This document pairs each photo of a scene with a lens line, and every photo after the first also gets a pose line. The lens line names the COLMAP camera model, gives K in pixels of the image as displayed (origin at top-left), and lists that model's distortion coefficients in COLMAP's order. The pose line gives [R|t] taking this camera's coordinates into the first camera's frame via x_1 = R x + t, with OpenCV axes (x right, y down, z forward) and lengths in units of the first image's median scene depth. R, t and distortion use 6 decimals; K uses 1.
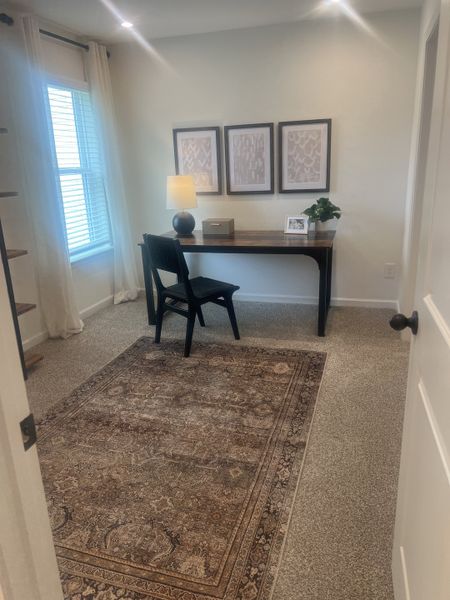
lens RADIAL K [[448.1, 0, 225.9], [0, 448.1, 299.4], [0, 0, 1]] dist [0.048199, -0.046799]
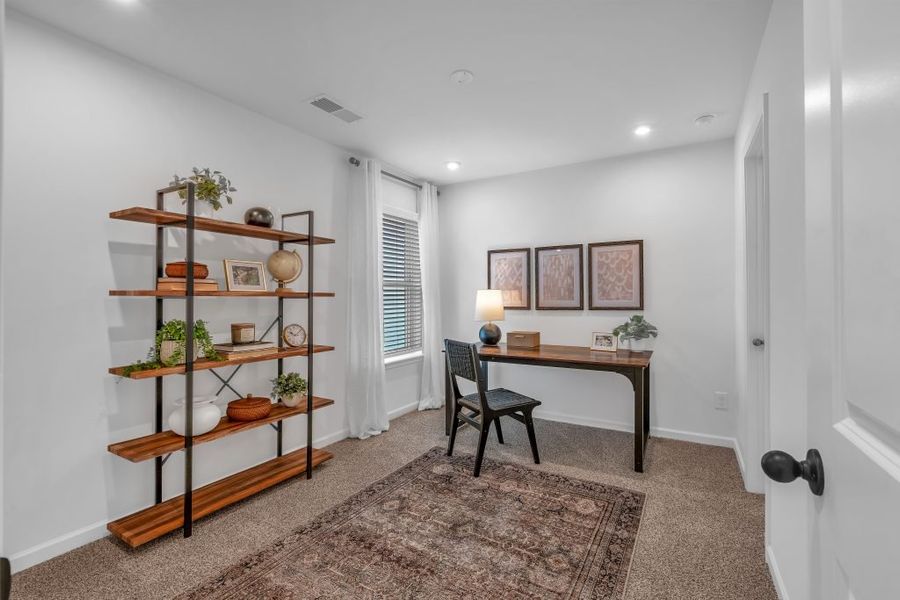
lens RADIAL K [[398.8, 0, 450.3], [0, 398.8, 300.0], [0, 0, 1]] dist [-0.010630, 0.003312]
pose [[0.970236, 0.033843, -0.239786, 0.039291], [-0.099941, 0.957887, -0.269193, 0.009201], [0.220578, 0.285146, 0.932758, 0.137144]]
